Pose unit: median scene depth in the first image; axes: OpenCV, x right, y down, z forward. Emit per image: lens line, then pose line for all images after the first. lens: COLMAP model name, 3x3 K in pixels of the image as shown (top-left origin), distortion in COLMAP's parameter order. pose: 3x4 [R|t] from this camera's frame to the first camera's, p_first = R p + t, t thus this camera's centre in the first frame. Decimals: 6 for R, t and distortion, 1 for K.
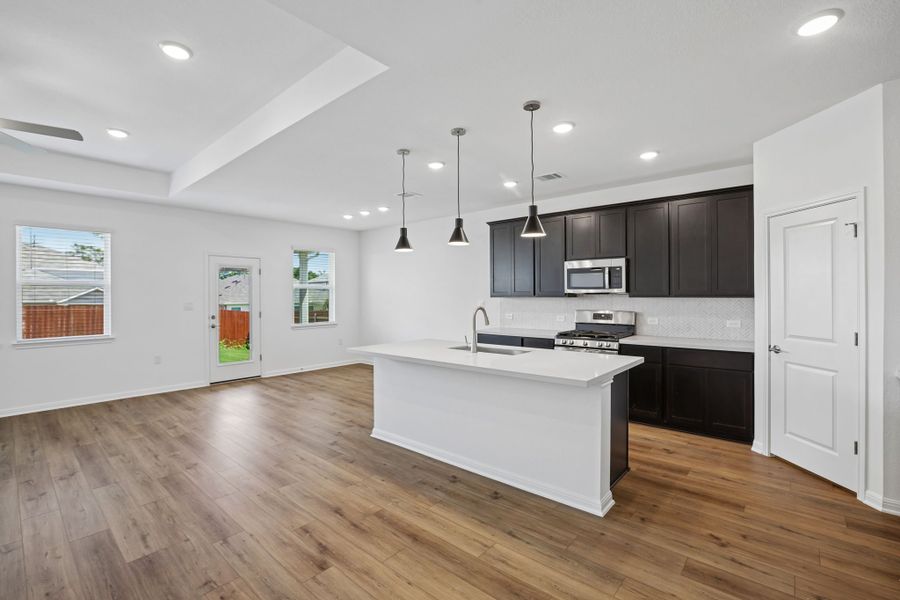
lens RADIAL K [[403.7, 0, 453.8], [0, 403.7, 297.0], [0, 0, 1]] dist [-0.020781, 0.000724]
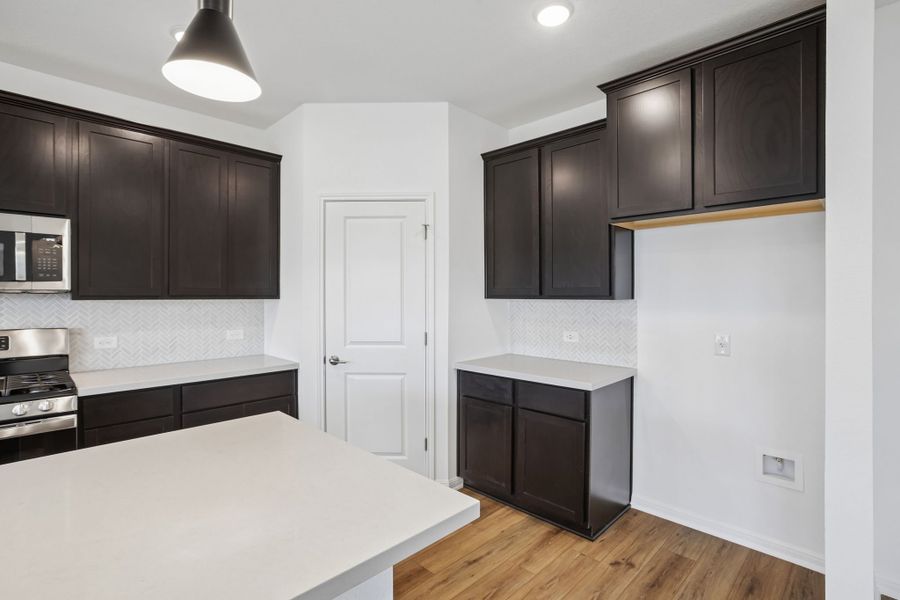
lens RADIAL K [[429.3, 0, 448.2], [0, 429.3, 297.3], [0, 0, 1]] dist [-0.018981, 0.000642]
pose [[0.071741, 0.002394, 0.997420, -0.054809], [0.004917, 0.999984, -0.002754, 0.001382], [-0.997411, 0.005102, 0.071728, 0.503437]]
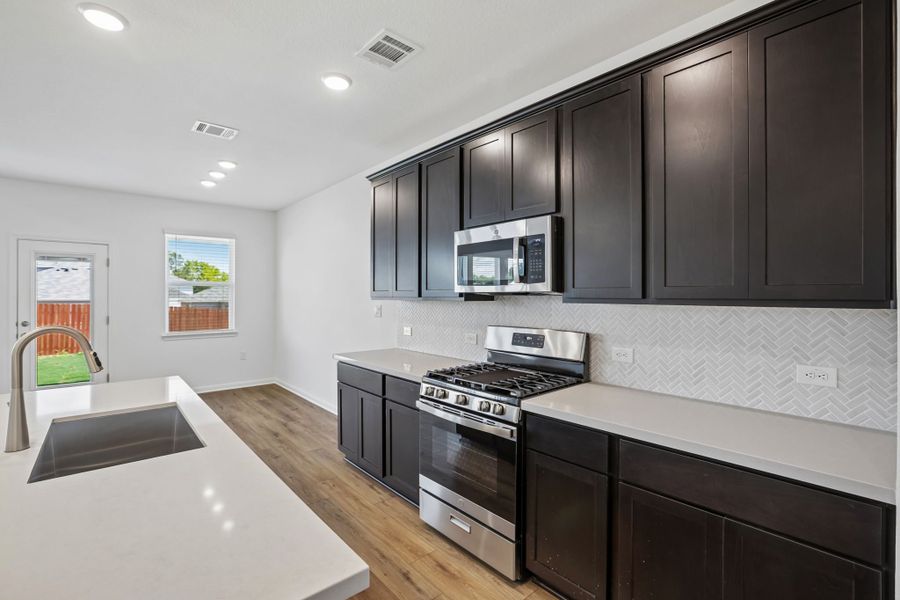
lens RADIAL K [[409.6, 0, 452.5], [0, 409.6, 298.3], [0, 0, 1]] dist [-0.018418, 0.000209]
pose [[0.990425, 0.007372, -0.137857, 0.379703], [-0.007081, 0.999972, 0.002603, -0.004526], [0.137872, -0.001602, 0.990449, 0.528939]]
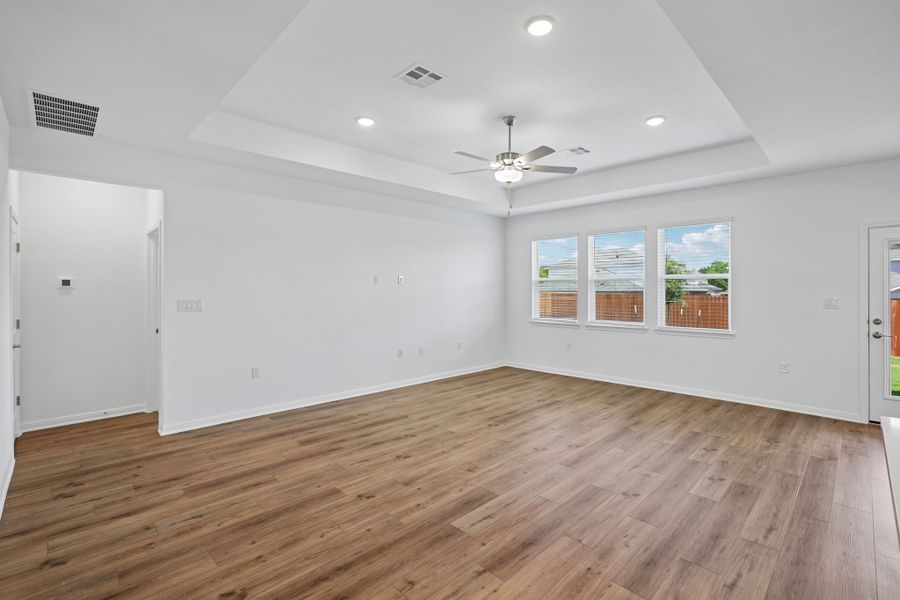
lens RADIAL K [[407.3, 0, 451.9], [0, 407.3, 289.2], [0, 0, 1]] dist [-0.013511, 0.000641]
pose [[-0.080610, 0.004799, -0.996734, 0.154366], [-0.003035, 0.999983, 0.005060, -0.005130], [0.996741, 0.003433, -0.080594, 0.500086]]
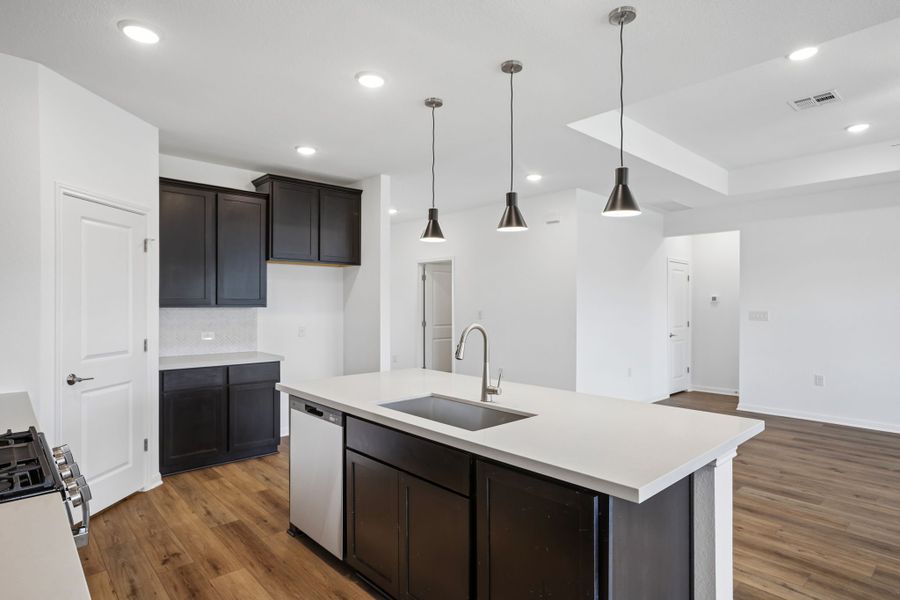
lens RADIAL K [[484.5, 0, 460.1], [0, 484.5, 299.2], [0, 0, 1]] dist [0.019740, 0.000087]
pose [[-0.995086, 0.005956, 0.098830, 0.012300], [0.005222, 0.999957, -0.007687, -0.003118], [-0.098872, -0.007133, -0.995075, 1.321154]]
